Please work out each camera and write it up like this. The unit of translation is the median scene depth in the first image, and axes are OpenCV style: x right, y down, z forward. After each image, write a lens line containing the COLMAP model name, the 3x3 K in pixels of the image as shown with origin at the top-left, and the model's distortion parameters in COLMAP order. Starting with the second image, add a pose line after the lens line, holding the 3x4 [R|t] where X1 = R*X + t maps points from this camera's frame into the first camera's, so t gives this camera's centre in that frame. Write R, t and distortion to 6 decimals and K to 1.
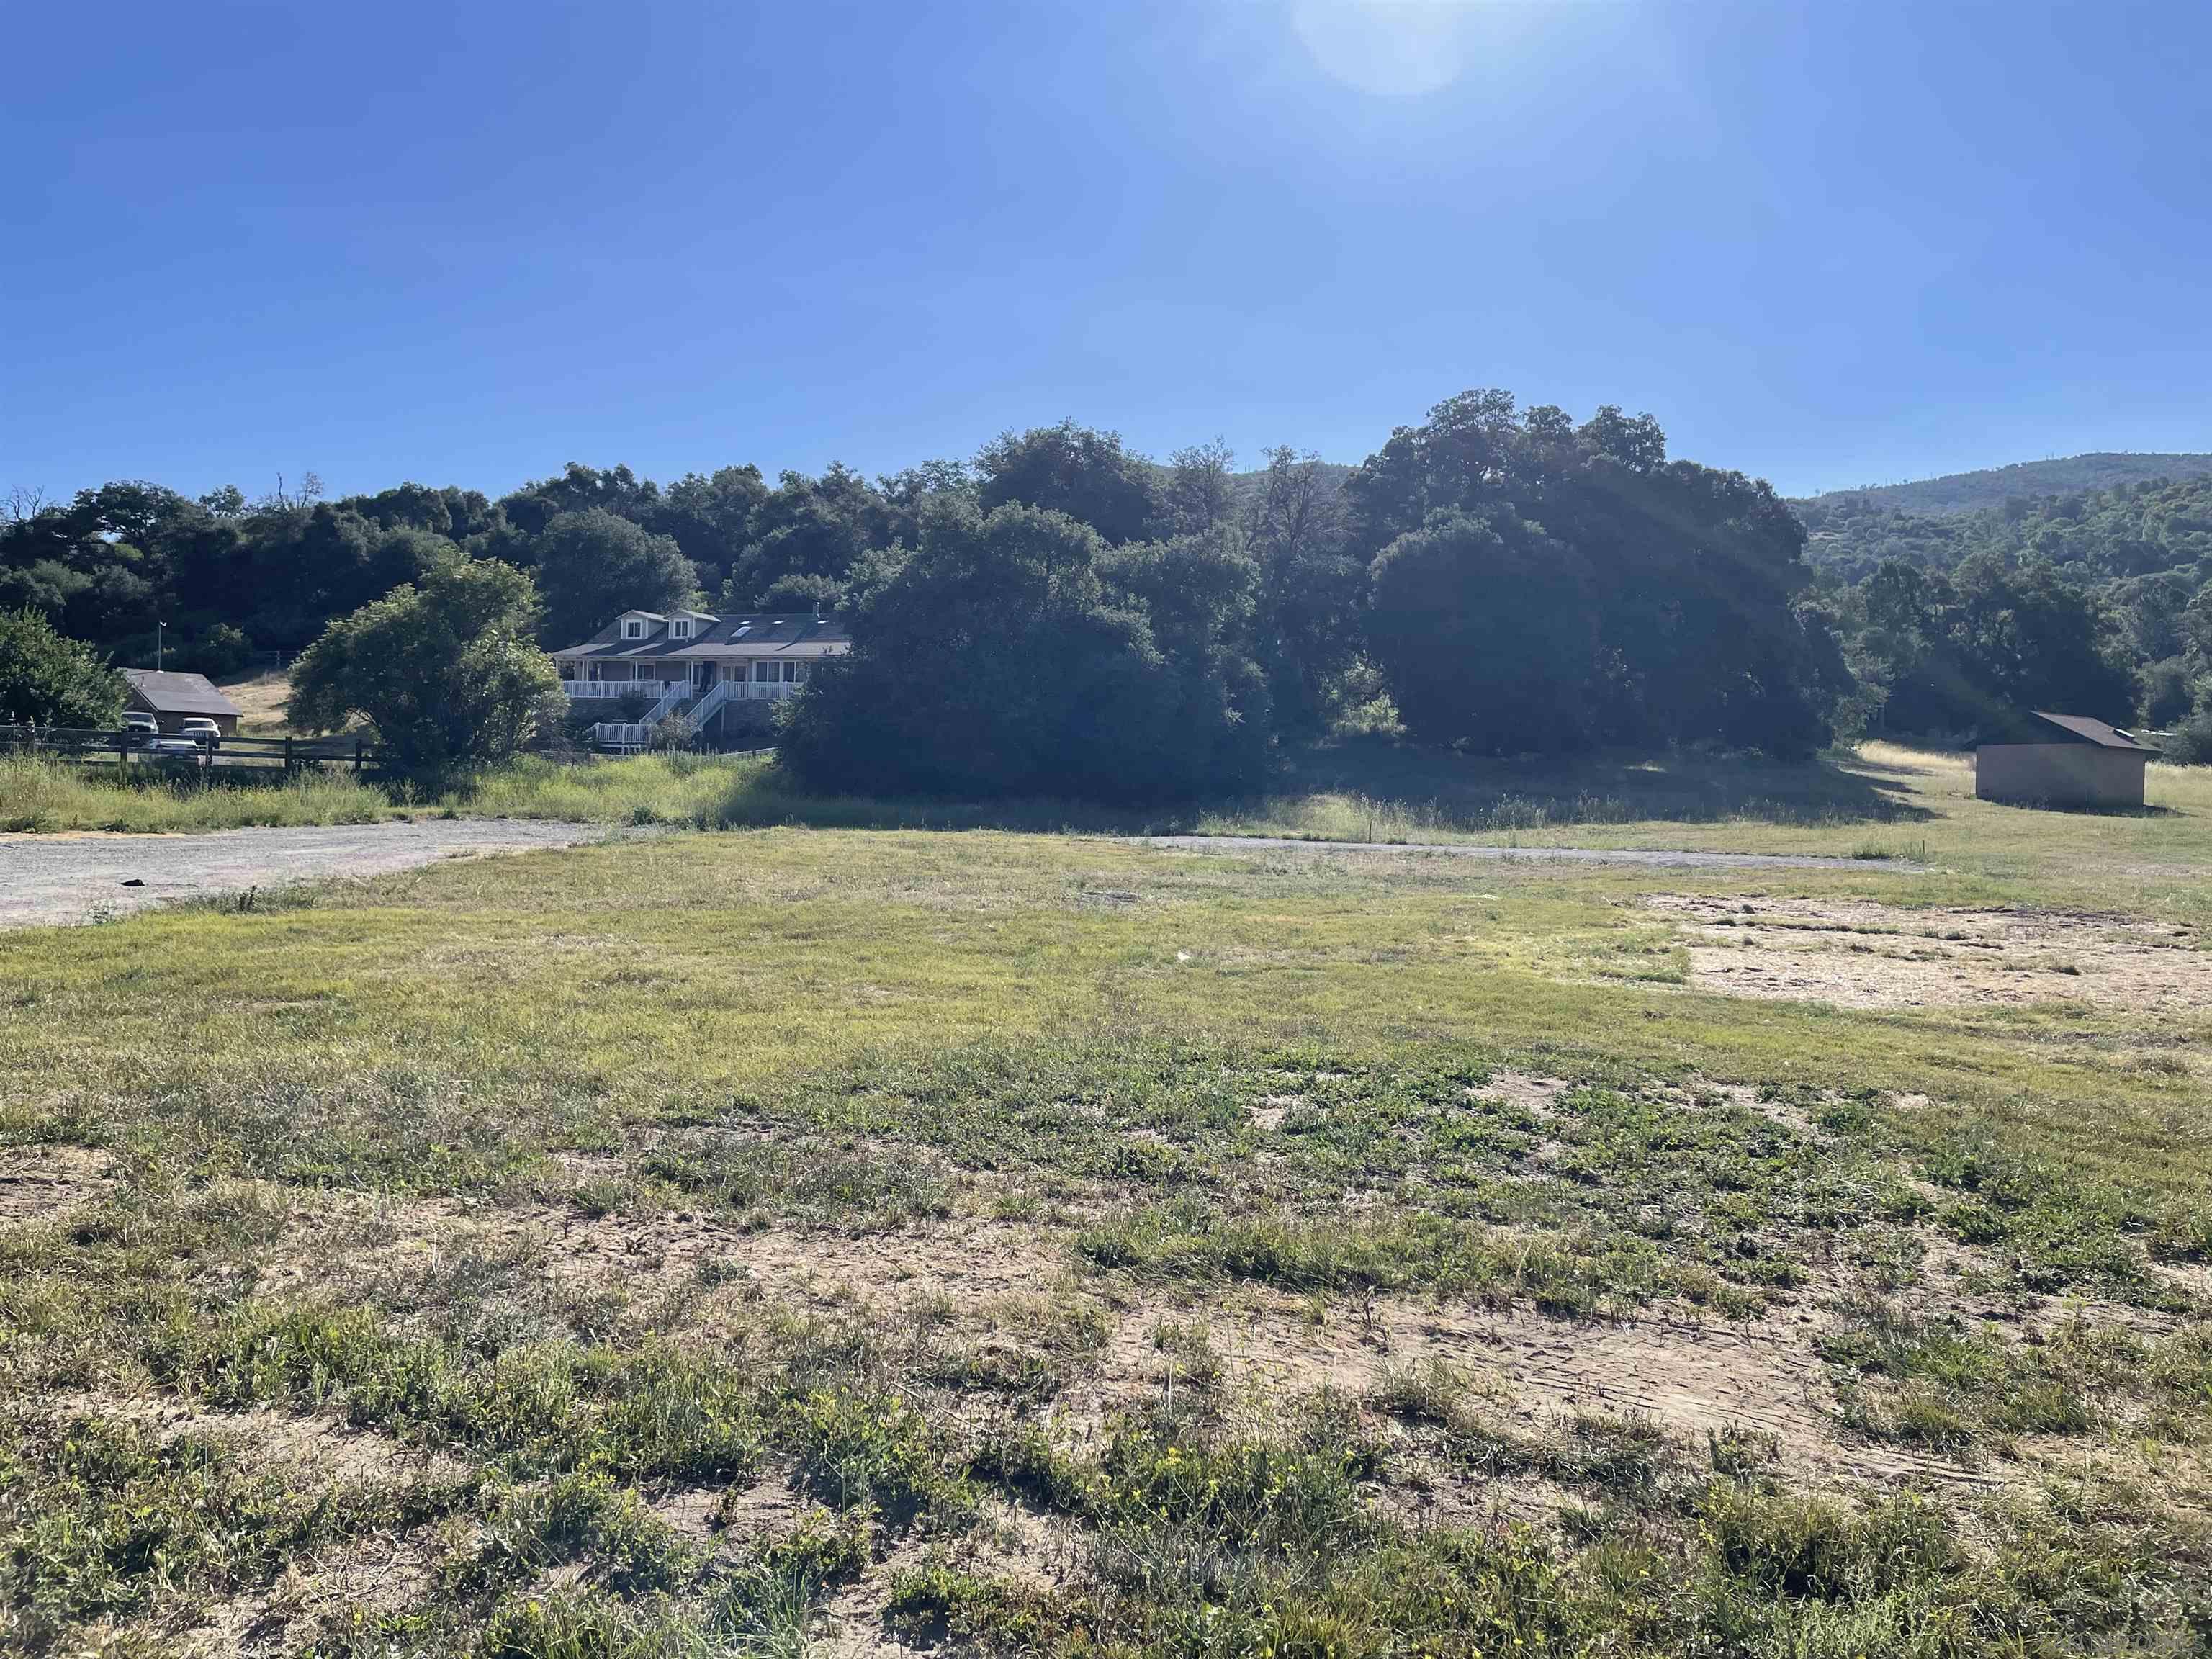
lens RADIAL K [[1625.9, 0, 1096.9], [0, 1625.9, 798.9], [0, 0, 1]] dist [0.064918, -0.093113]
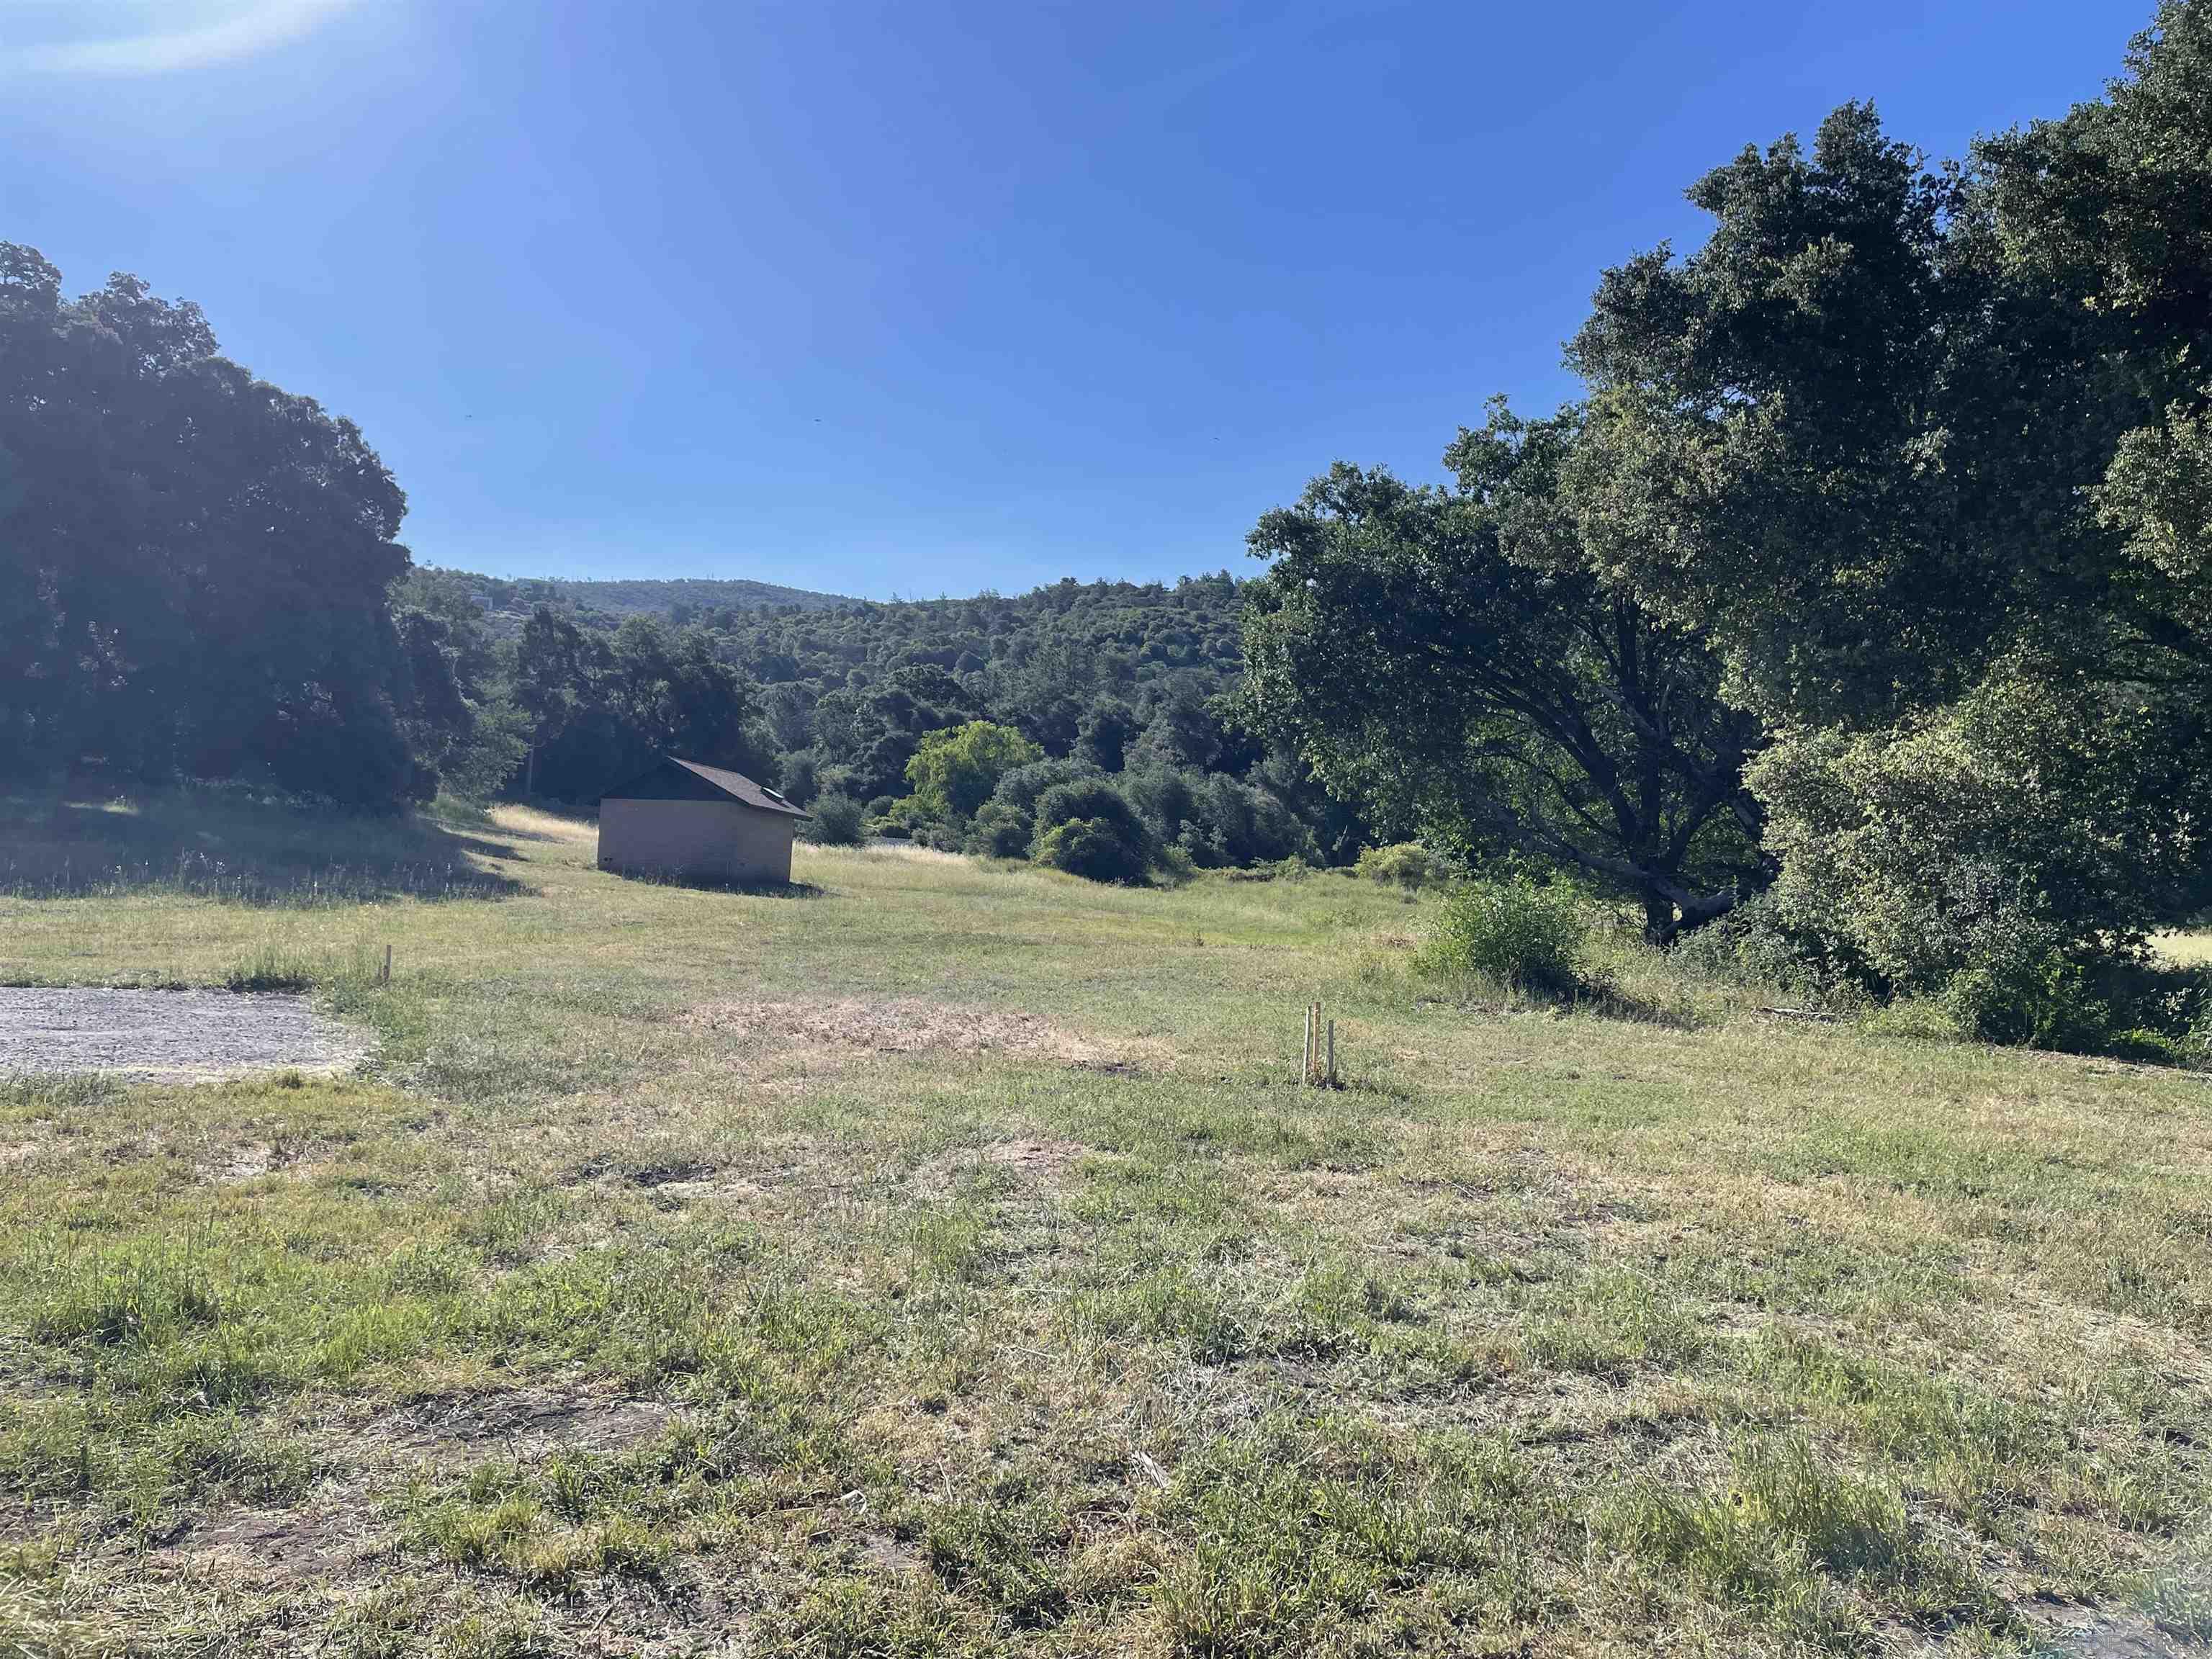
lens RADIAL K [[1625.9, 0, 1096.9], [0, 1625.9, 798.9], [0, 0, 1]] dist [0.064918, -0.093113]
pose [[0.721820, 0.056849, 0.689742, 0.078639], [-0.025345, 0.998123, -0.055742, 0.001403], [-0.691617, 0.022754, 0.721906, 0.130529]]
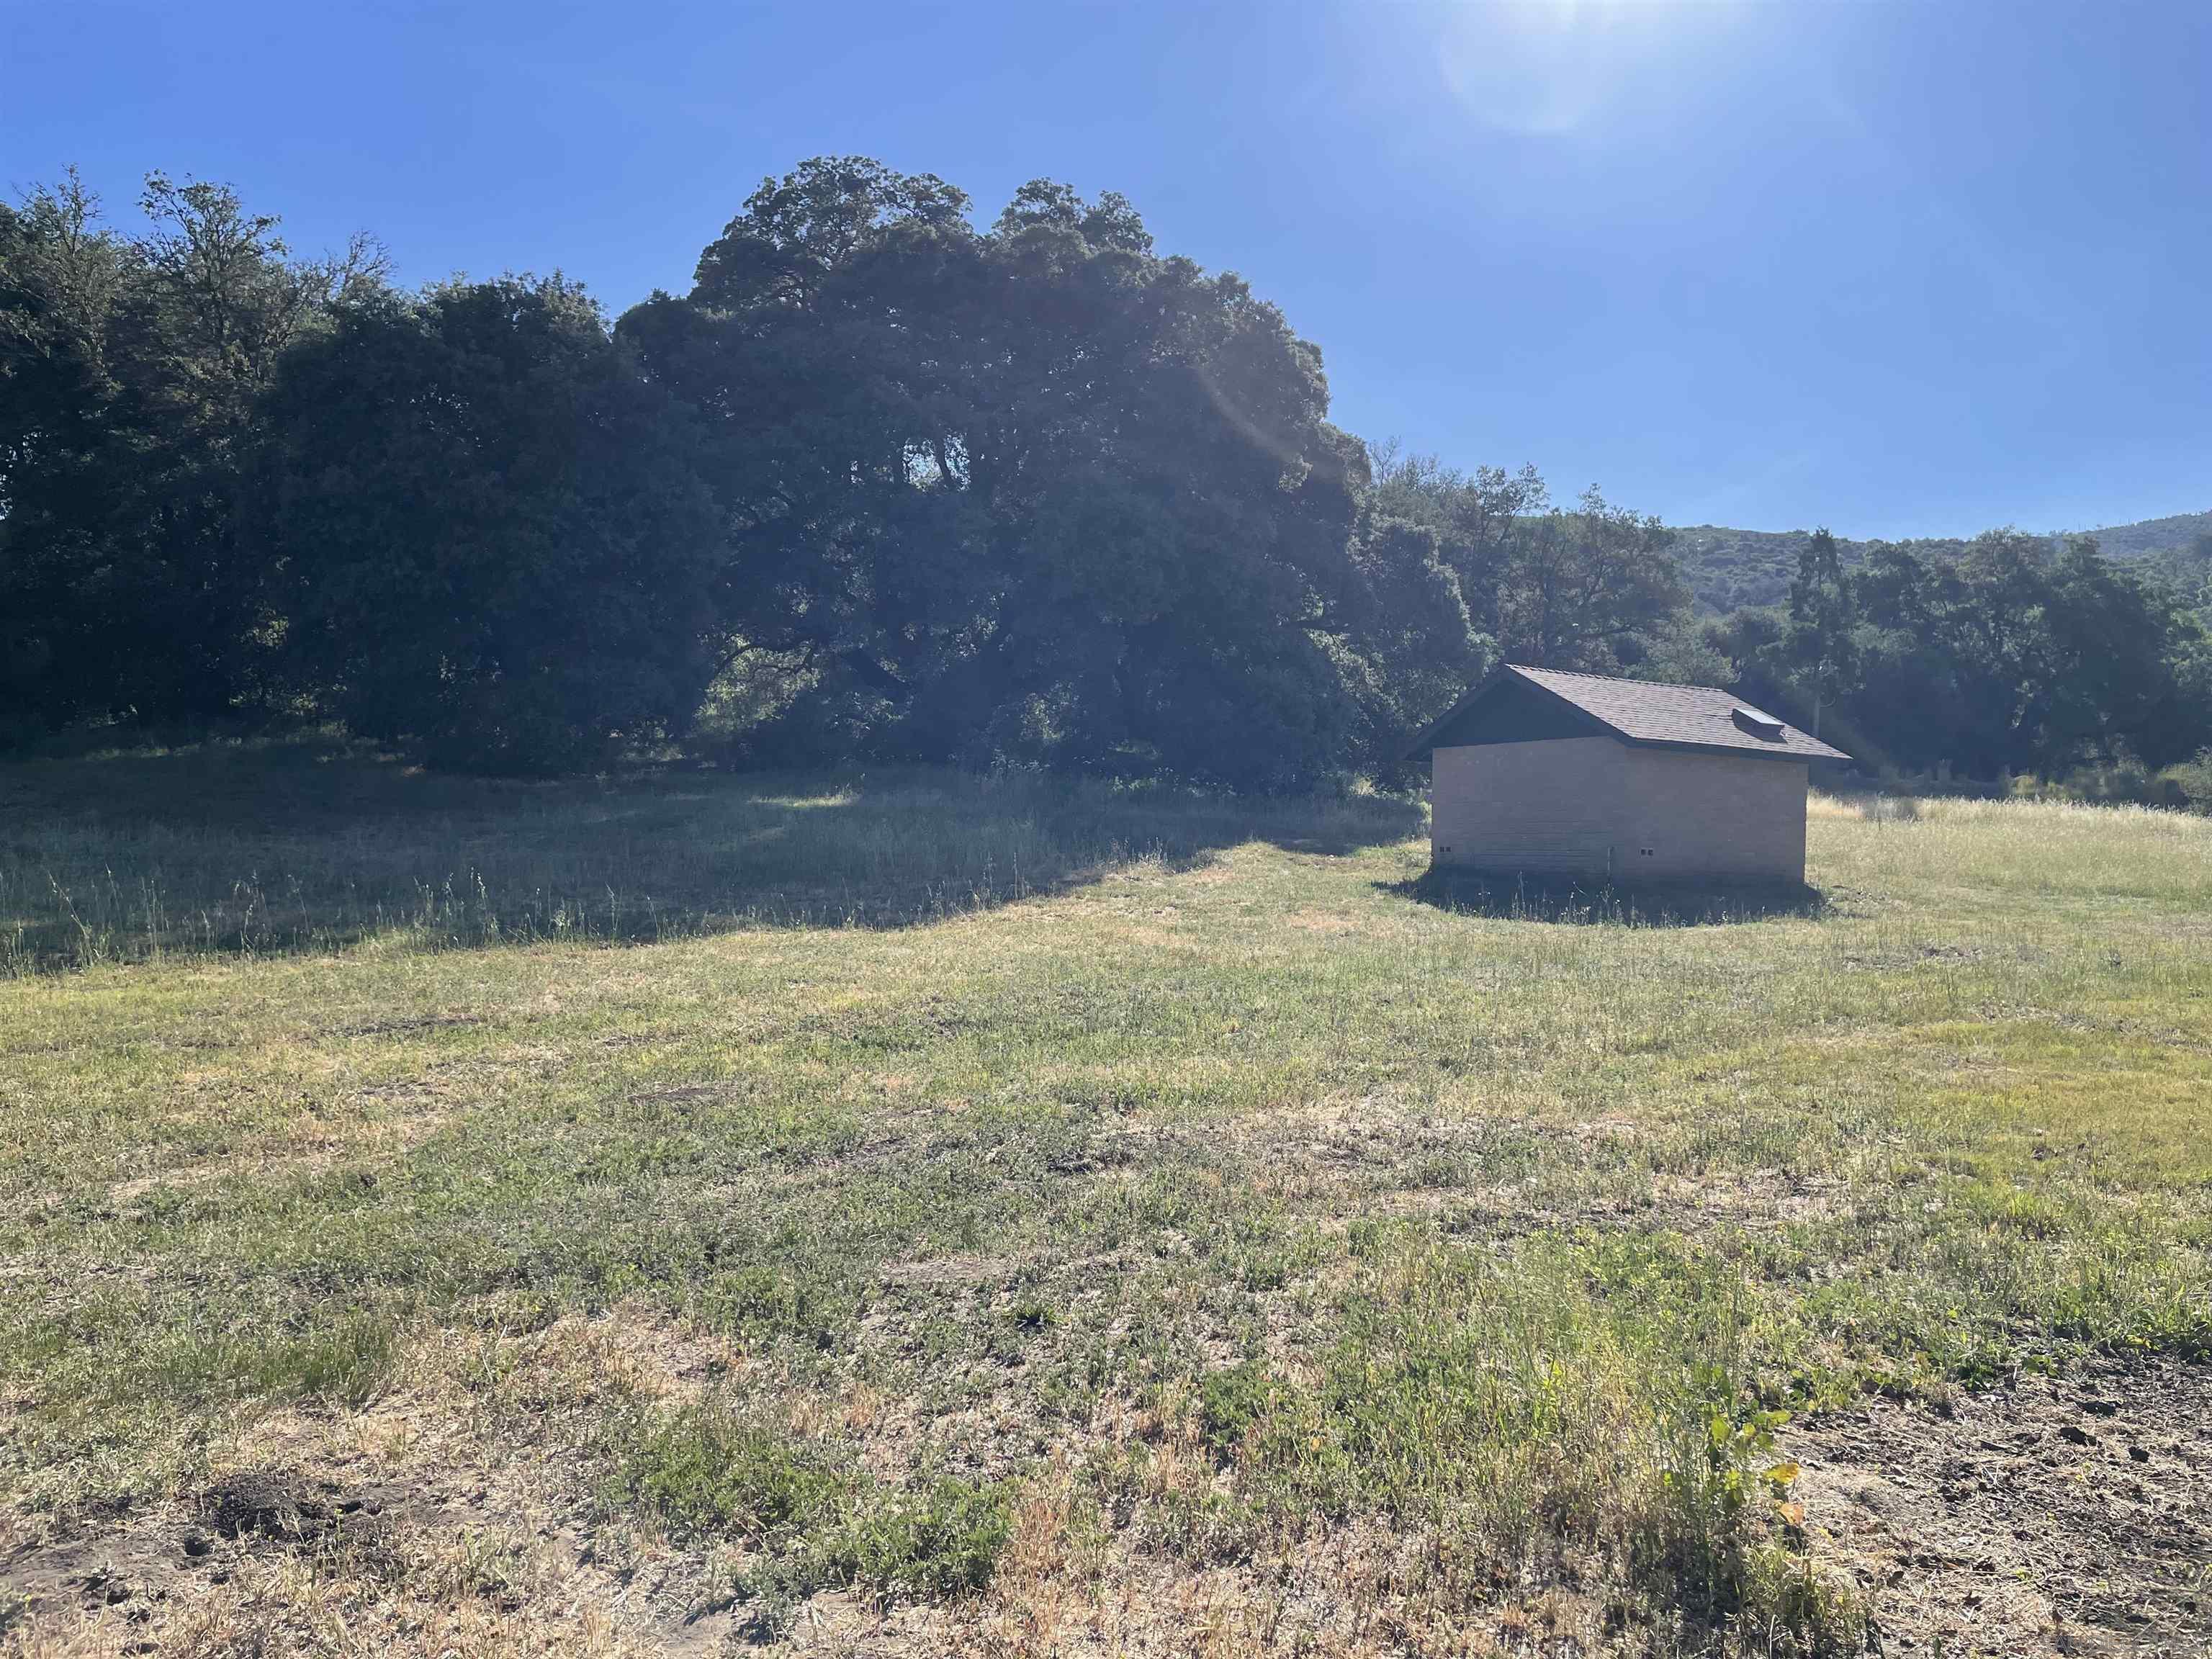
lens RADIAL K [[1625.9, 0, 1096.9], [0, 1625.9, 798.9], [0, 0, 1]] dist [0.064918, -0.093113]
pose [[0.995281, 0.002708, -0.096998, 0.208084], [-0.006226, 0.999333, -0.035983, -0.001146], [0.096836, 0.036417, 0.994634, 0.235149]]
